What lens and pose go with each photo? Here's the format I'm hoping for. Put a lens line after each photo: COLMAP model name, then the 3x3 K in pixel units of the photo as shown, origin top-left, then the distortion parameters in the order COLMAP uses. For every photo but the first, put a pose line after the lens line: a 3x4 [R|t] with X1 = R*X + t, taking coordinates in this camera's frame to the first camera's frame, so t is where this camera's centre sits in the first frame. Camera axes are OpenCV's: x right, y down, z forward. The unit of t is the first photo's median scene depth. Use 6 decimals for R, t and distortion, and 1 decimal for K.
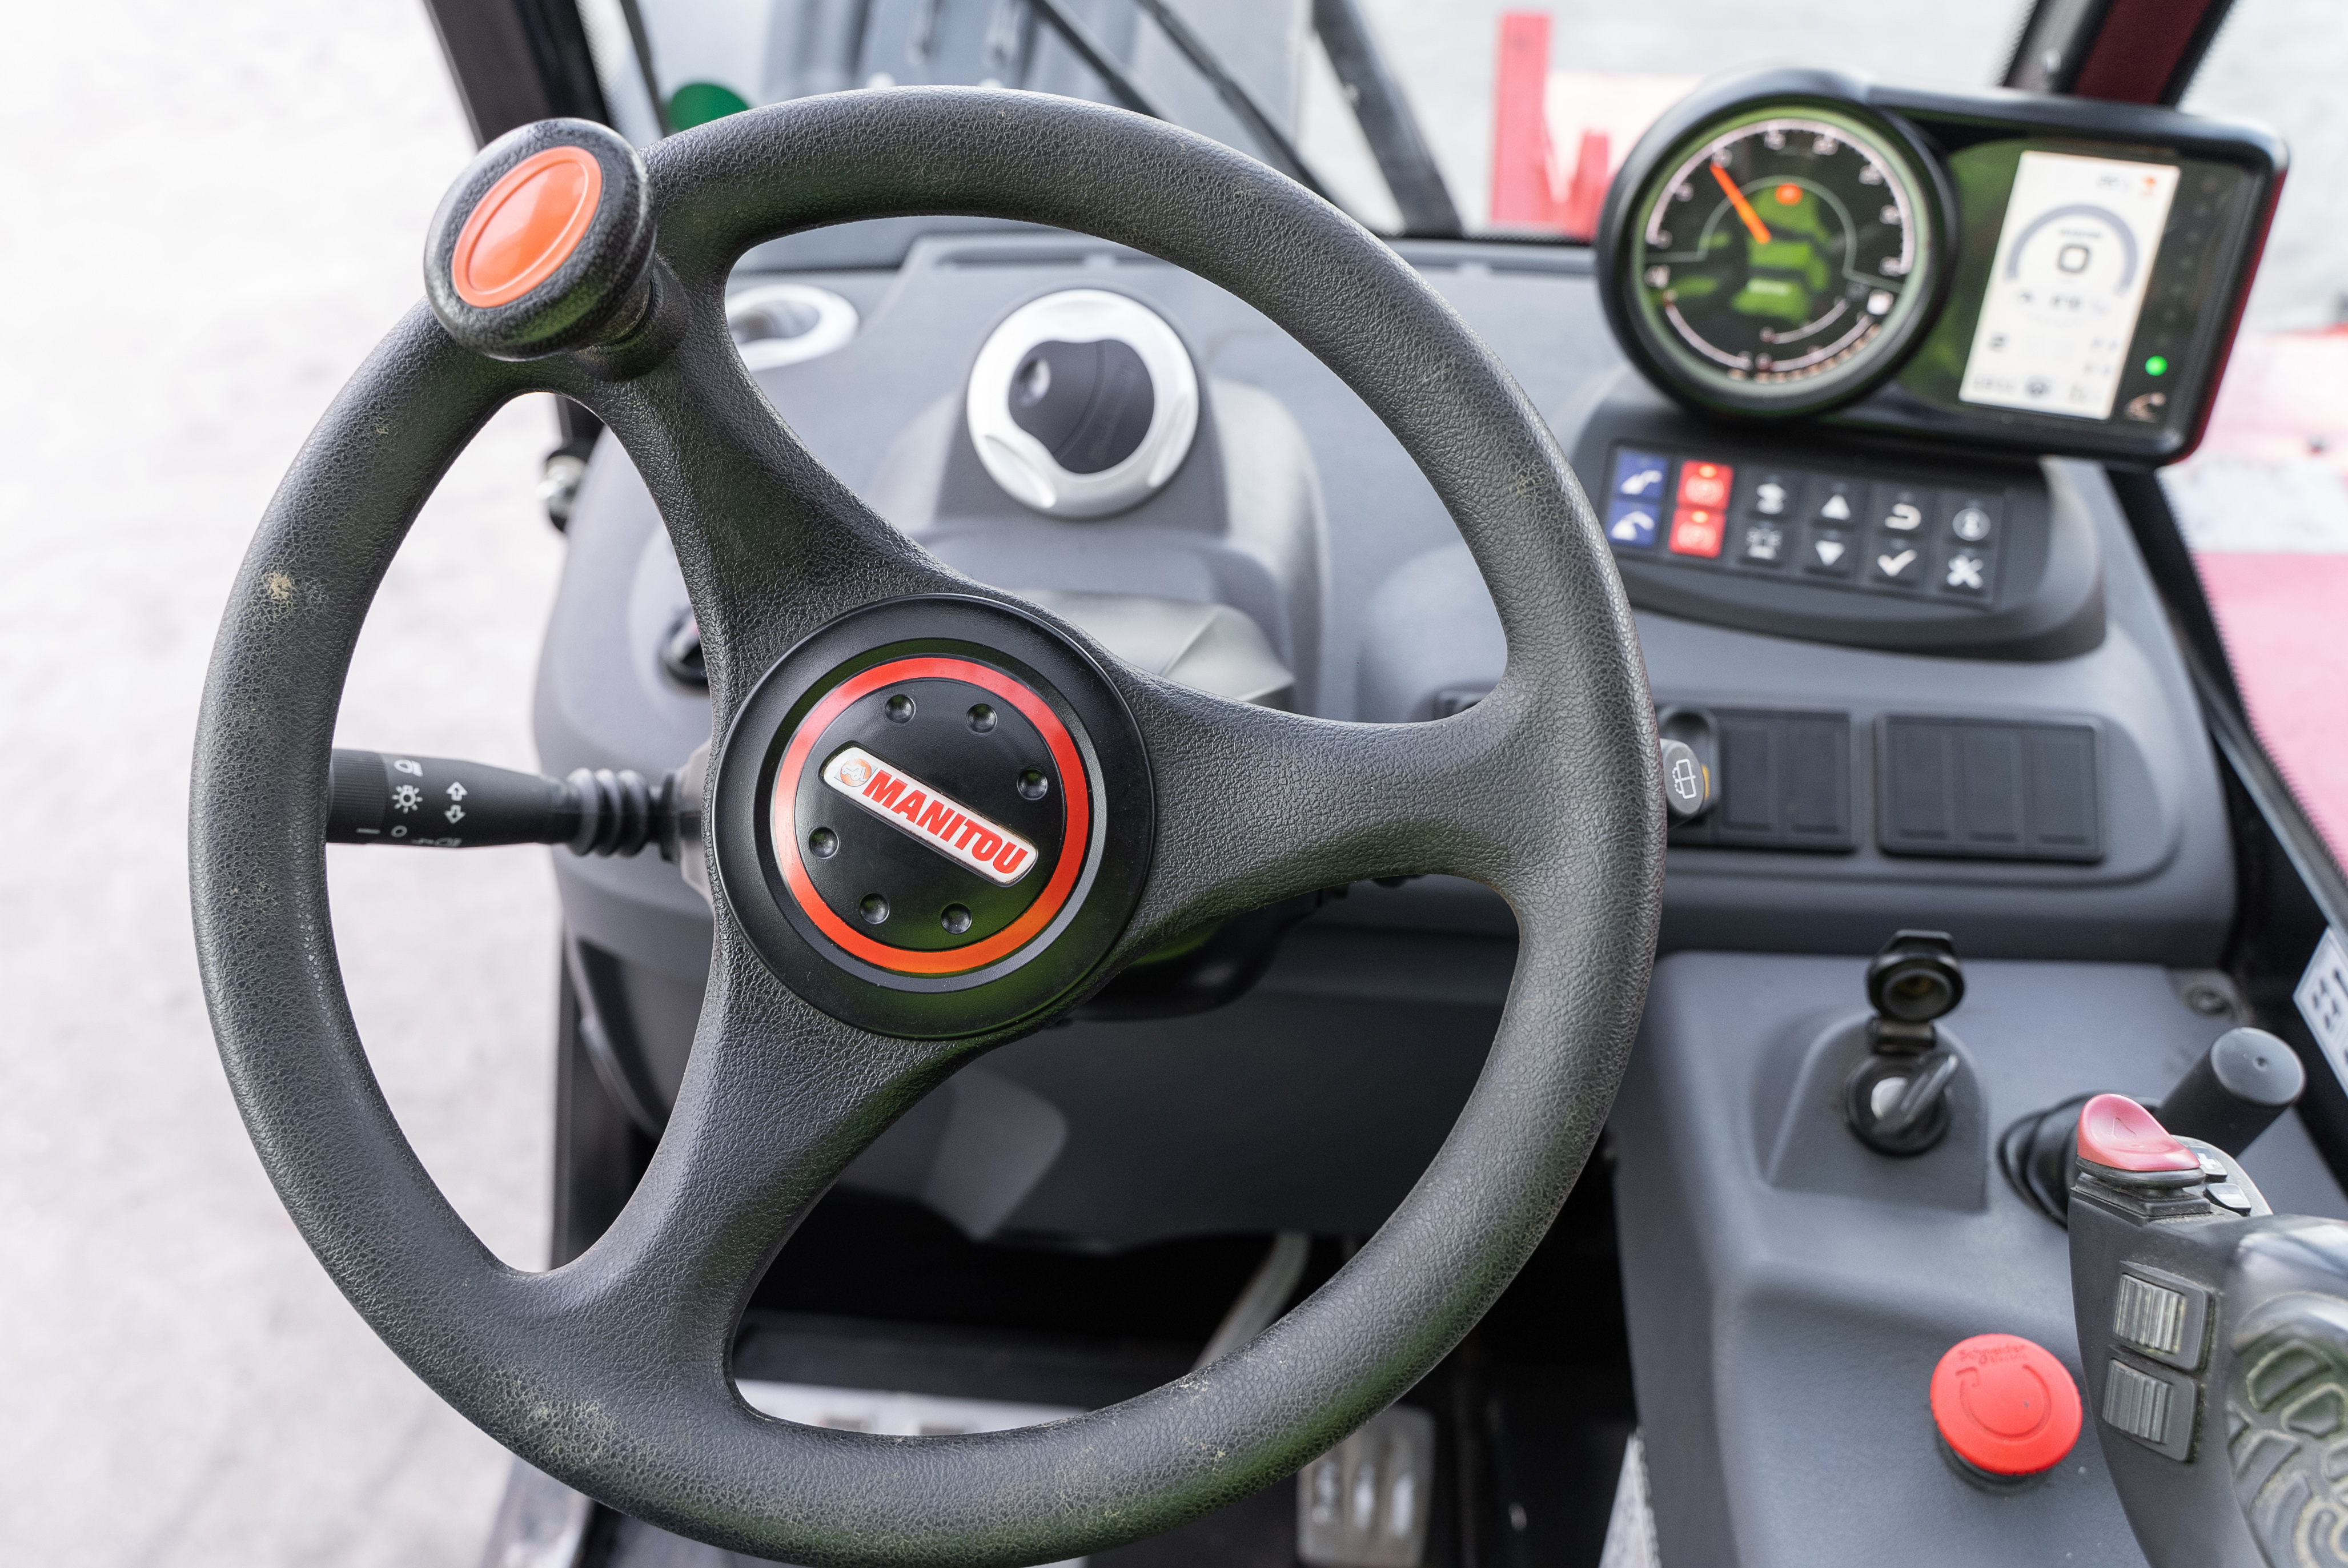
lens RADIAL K [[1923.9, 0, 1147.7], [0, 1923.9, 785.8], [0, 0, 1]] dist [-0.003320, -0.008070]
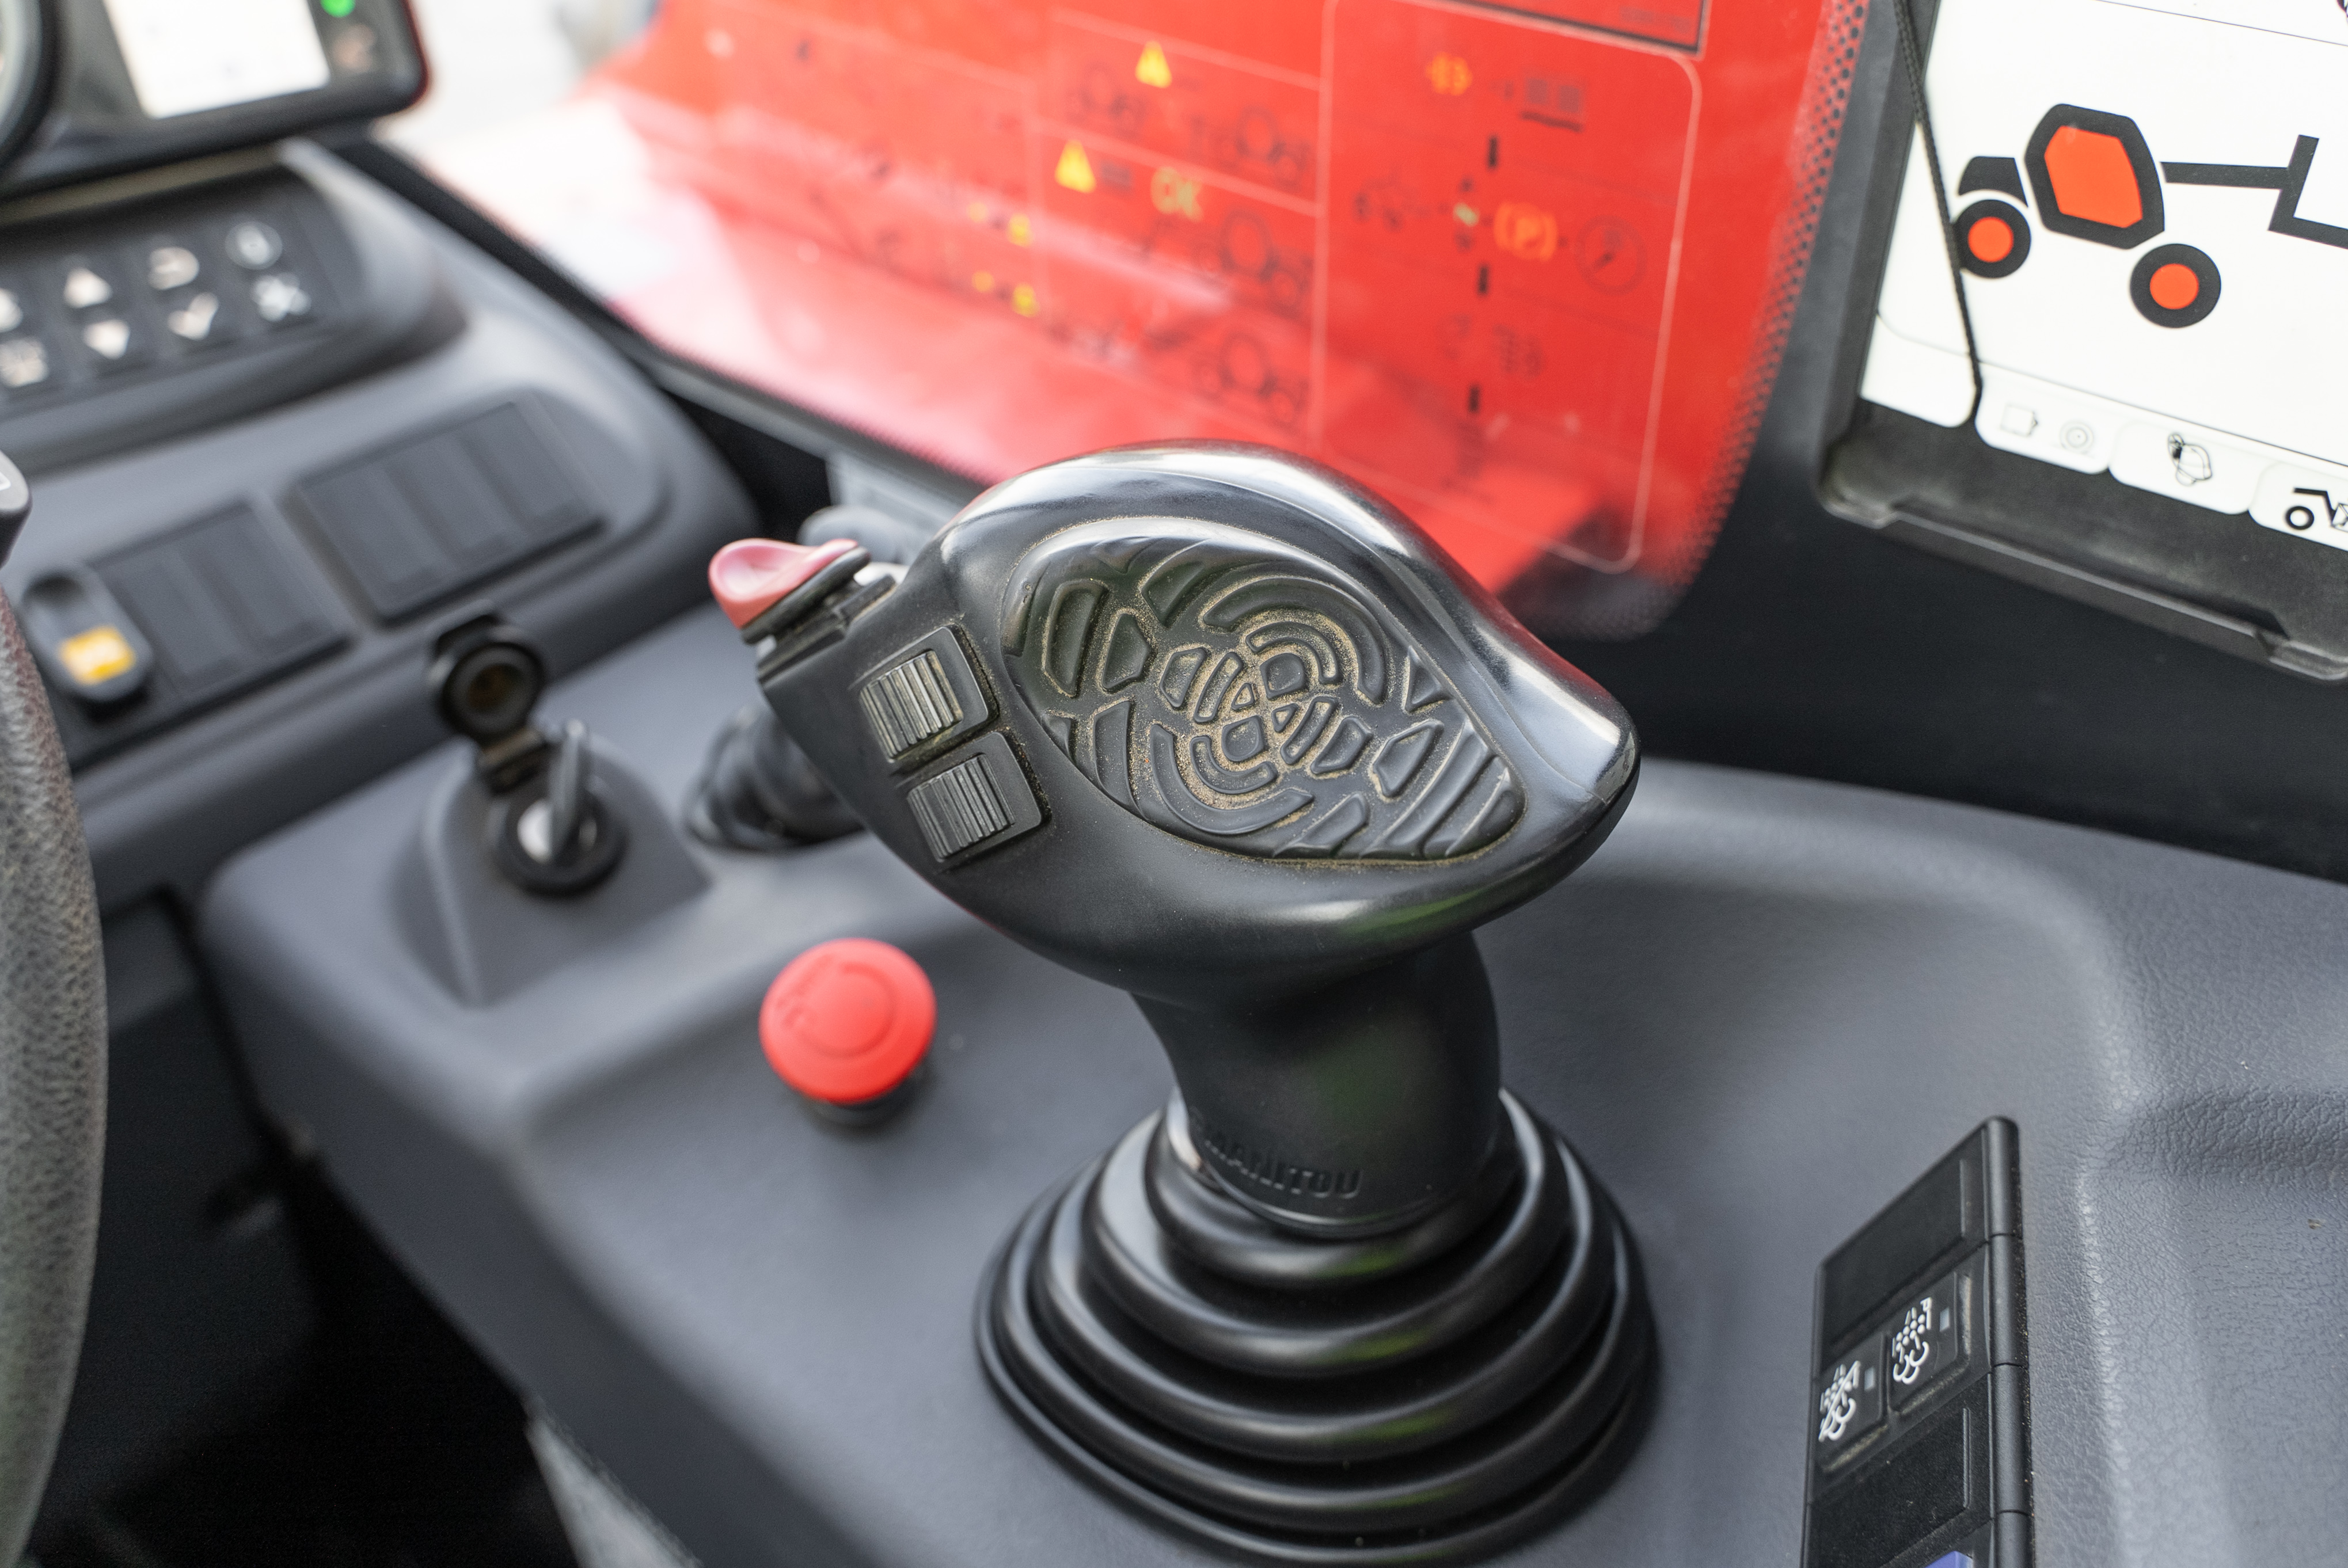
lens RADIAL K [[1923.9, 0, 1147.7], [0, 1923.9, 785.8], [0, 0, 1]] dist [-0.003320, -0.008070]
pose [[0.620818, -0.479876, 0.619923, 0.058276], [0.507408, 0.848749, 0.148868, 0.155617], [-0.597597, 0.222134, 0.770411, 0.236112]]
